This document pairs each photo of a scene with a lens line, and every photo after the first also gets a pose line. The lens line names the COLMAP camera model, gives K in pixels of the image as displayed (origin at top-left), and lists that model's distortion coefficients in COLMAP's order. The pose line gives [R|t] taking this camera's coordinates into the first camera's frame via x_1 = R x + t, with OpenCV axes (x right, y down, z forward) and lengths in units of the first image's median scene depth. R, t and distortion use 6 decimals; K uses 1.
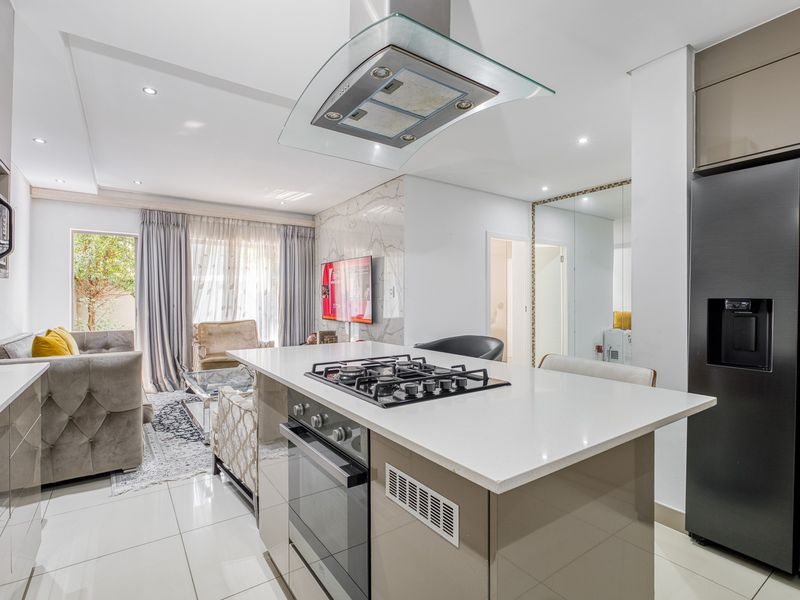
lens RADIAL K [[402.2, 0, 395.6], [0, 402.2, 305.3], [0, 0, 1]] dist [-0.005051, 0.002361]
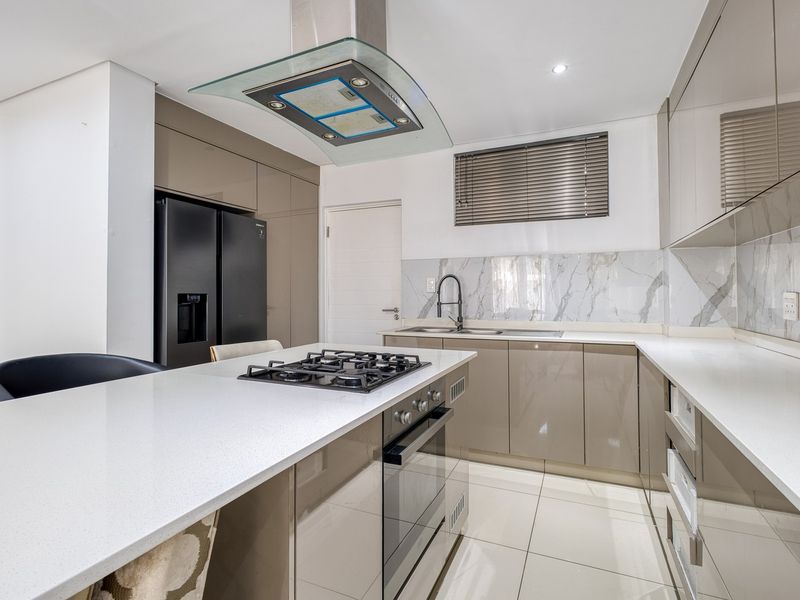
lens RADIAL K [[402.2, 0, 397.4], [0, 402.2, 293.3], [0, 0, 1]] dist [-0.005051, 0.002361]
pose [[-0.520354, 0.003632, 0.853943, -0.224565], [0.017168, 0.999833, 0.006209, -0.004198], [-0.853778, 0.017891, -0.520329, 0.335226]]
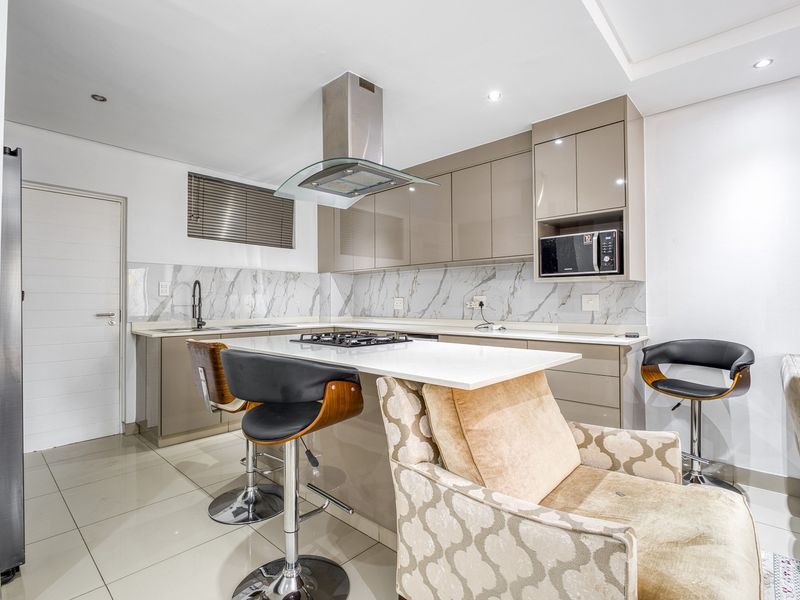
lens RADIAL K [[402.2, 0, 401.2], [0, 402.2, 296.8], [0, 0, 1]] dist [-0.005051, 0.002361]
pose [[-0.974387, -0.000744, -0.224877, 0.057019], [-0.001040, 0.999999, 0.001198, -0.000654], [0.224876, 0.001401, -0.974386, 0.687363]]
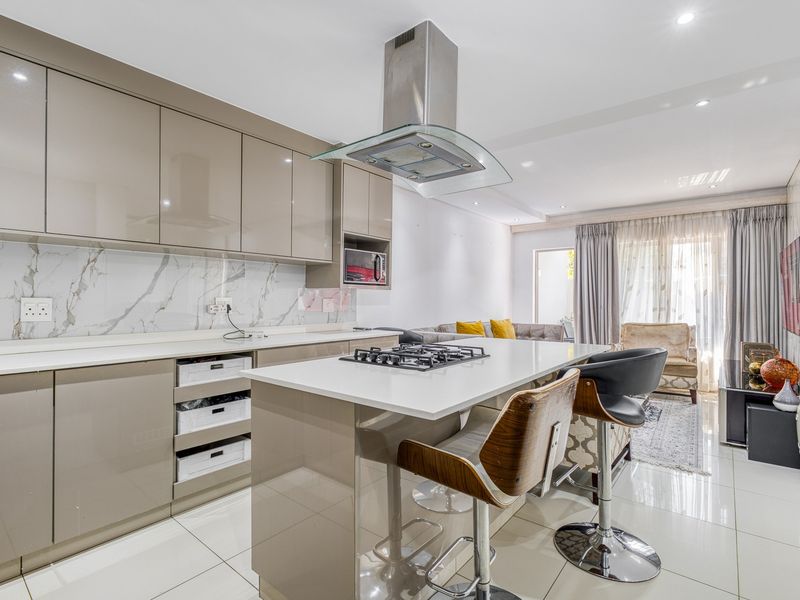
lens RADIAL K [[402.2, 0, 401.6], [0, 402.2, 294.6], [0, 0, 1]] dist [-0.005051, 0.002361]
pose [[0.279969, -0.012348, -0.959930, 0.343484], [-0.018855, 0.999654, -0.018358, 0.000213], [0.959824, 0.023239, 0.279639, 0.142810]]
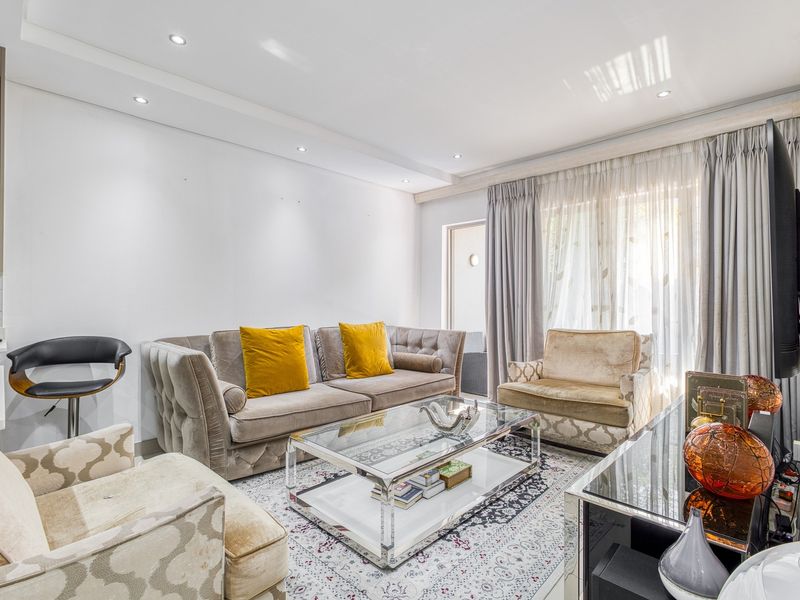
lens RADIAL K [[402.2, 0, 400.8], [0, 402.2, 297.4], [0, 0, 1]] dist [-0.005051, 0.002361]
pose [[0.184119, -0.007759, -0.982873, 0.135281], [-0.017079, 0.999793, -0.011092, 0.001557], [0.982756, 0.018829, 0.183948, 0.605610]]
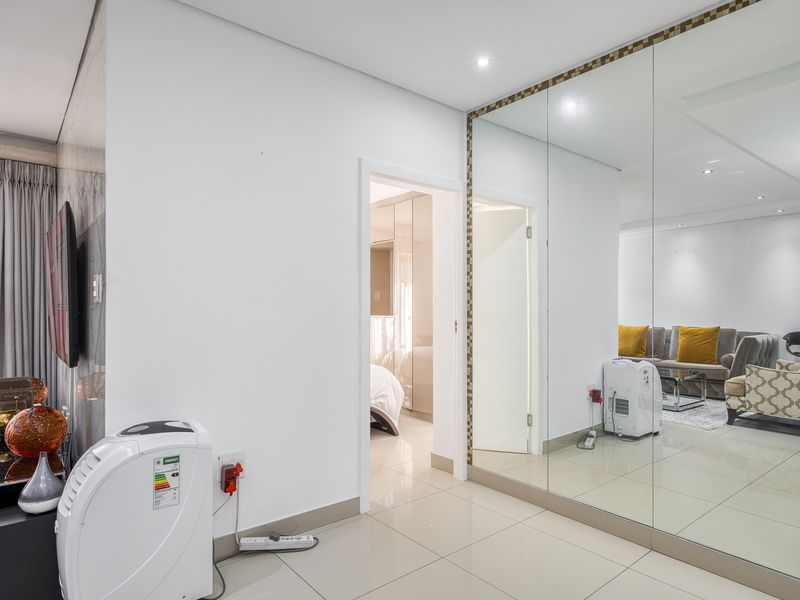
lens RADIAL K [[474.0, 0, 392.1], [0, 474.0, 317.1], [0, 0, 1]] dist [0.001385, -0.001151]
pose [[0.997345, -0.000405, 0.072826, 0.203771], [0.000125, 0.999993, 0.003844, -0.005086], [-0.072827, -0.003825, 0.997337, 0.419401]]
